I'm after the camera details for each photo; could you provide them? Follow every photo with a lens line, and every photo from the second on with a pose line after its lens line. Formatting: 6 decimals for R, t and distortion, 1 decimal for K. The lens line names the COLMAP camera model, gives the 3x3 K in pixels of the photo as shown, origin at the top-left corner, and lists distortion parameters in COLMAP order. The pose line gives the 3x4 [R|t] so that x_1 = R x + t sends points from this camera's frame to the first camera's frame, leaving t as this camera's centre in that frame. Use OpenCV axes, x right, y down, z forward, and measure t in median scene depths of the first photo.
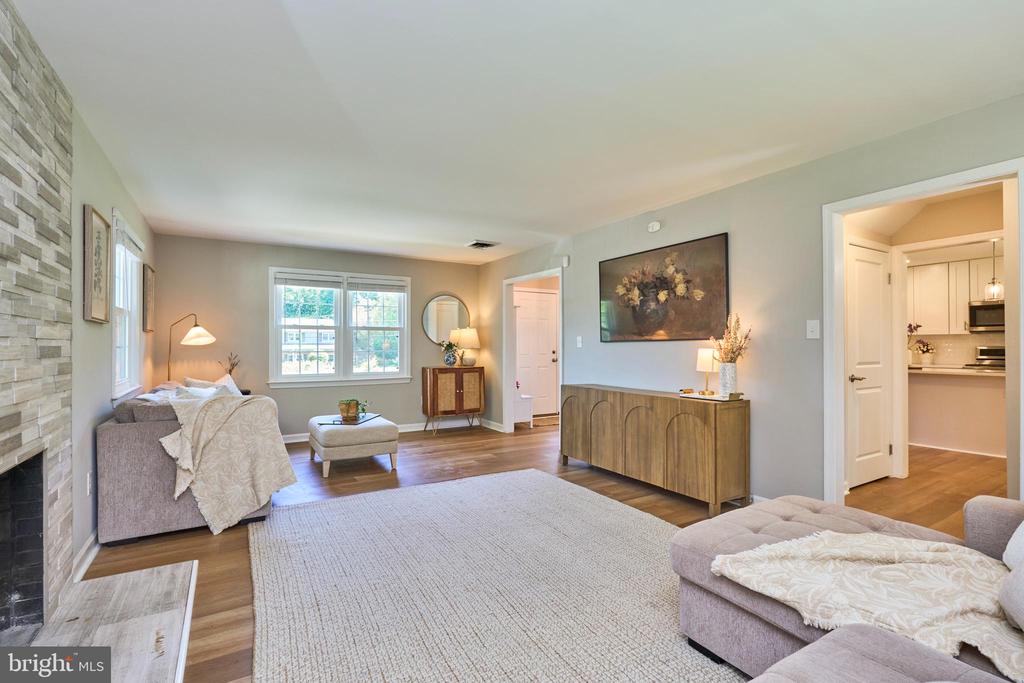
lens RADIAL K [[476.9, 0, 518.0], [0, 476.9, 342.4], [0, 0, 1]] dist [-0.012246, -0.000133]
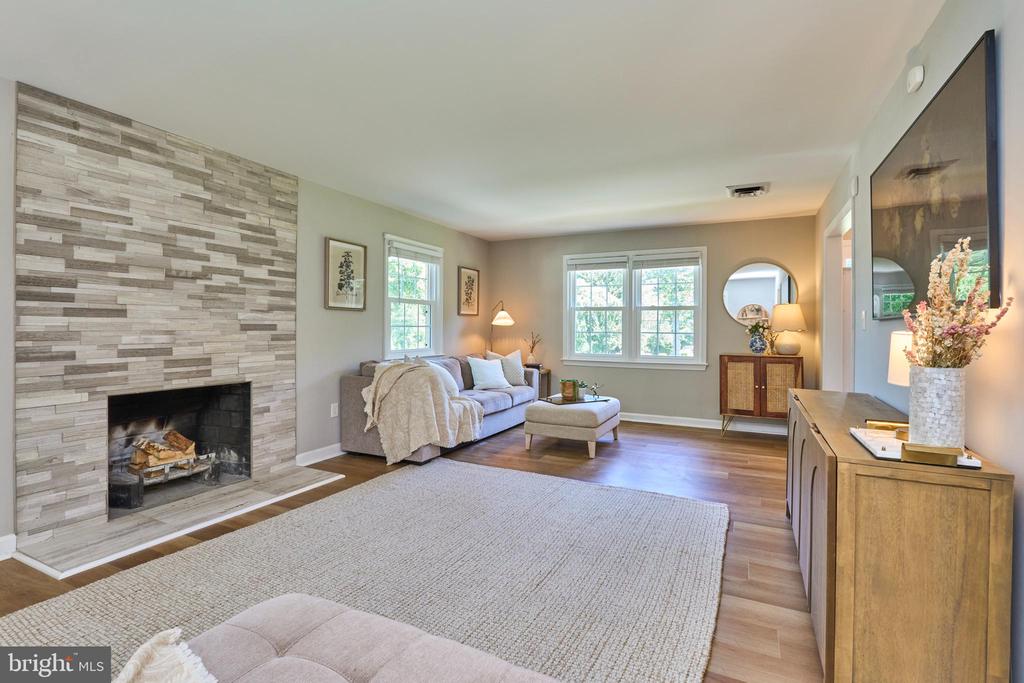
lens RADIAL K [[476.9, 0, 508.2], [0, 476.9, 326.3], [0, 0, 1]] dist [-0.012246, -0.000133]
pose [[0.530046, 0.000929, -0.847968, 0.407285], [0.000123, 0.999999, 0.001172, 0.006208], [0.847969, -0.000725, 0.530046, 0.339981]]
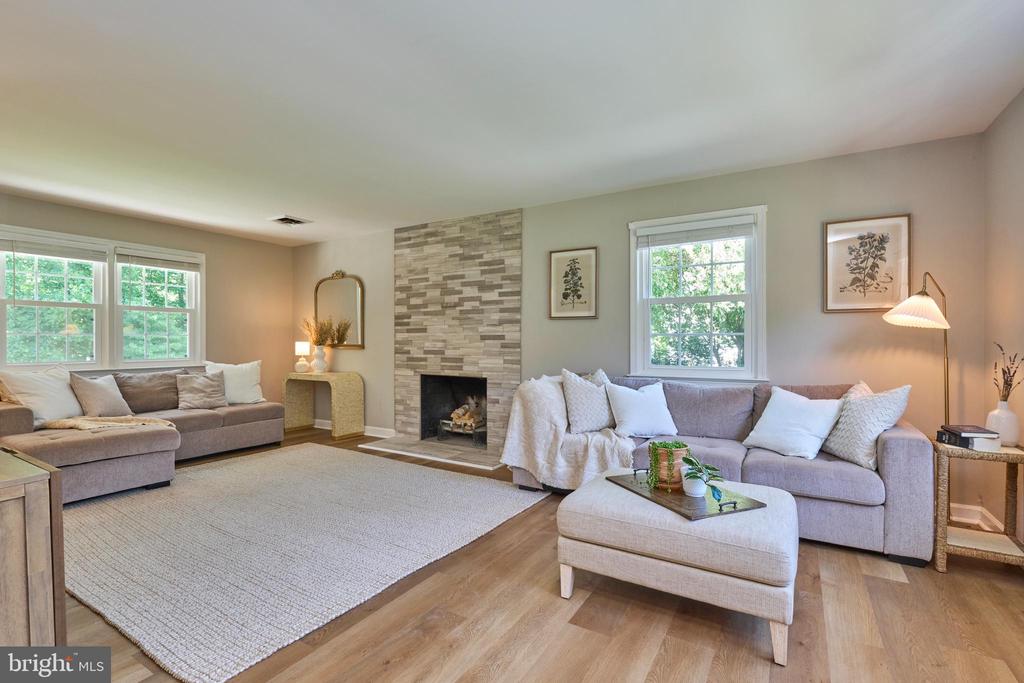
lens RADIAL K [[476.9, 0, 512.2], [0, 476.9, 343.4], [0, 0, 1]] dist [-0.012246, -0.000133]
pose [[-0.887578, 0.003655, -0.460643, 0.001559], [0.004433, 0.999990, -0.000607, 0.020992], [0.460636, -0.002581, -0.887585, 1.259515]]
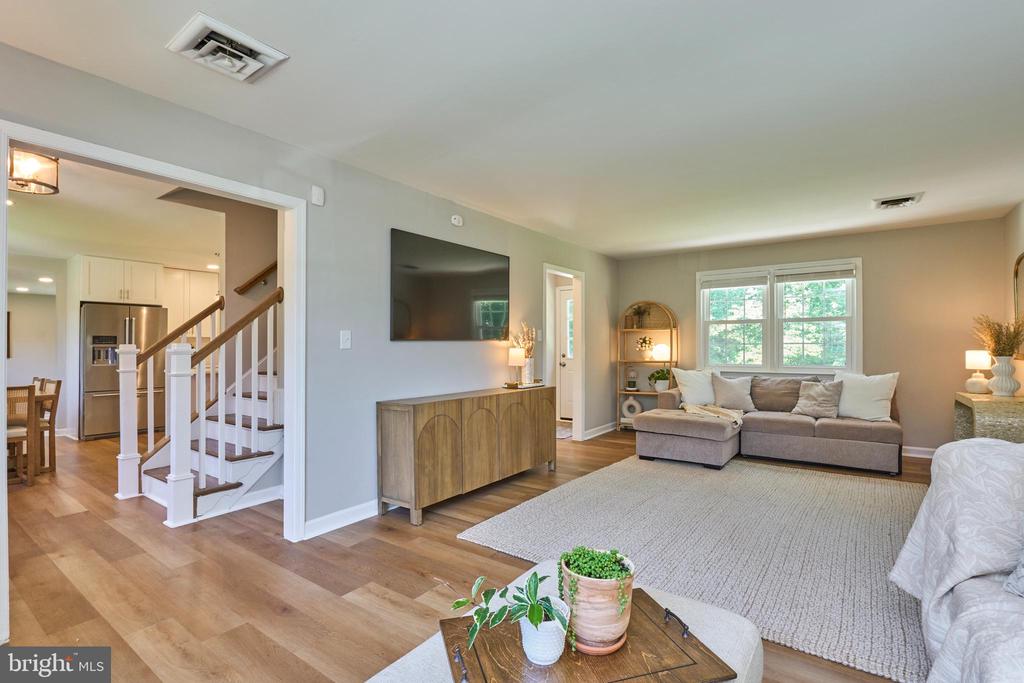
lens RADIAL K [[476.9, 0, 516.3], [0, 476.9, 344.7], [0, 0, 1]] dist [-0.012246, -0.000133]
pose [[-0.390470, 0.006052, 0.920596, -0.533705], [-0.000509, 0.999977, -0.006790, 0.009782], [-0.920616, -0.003120, -0.390458, 1.062926]]
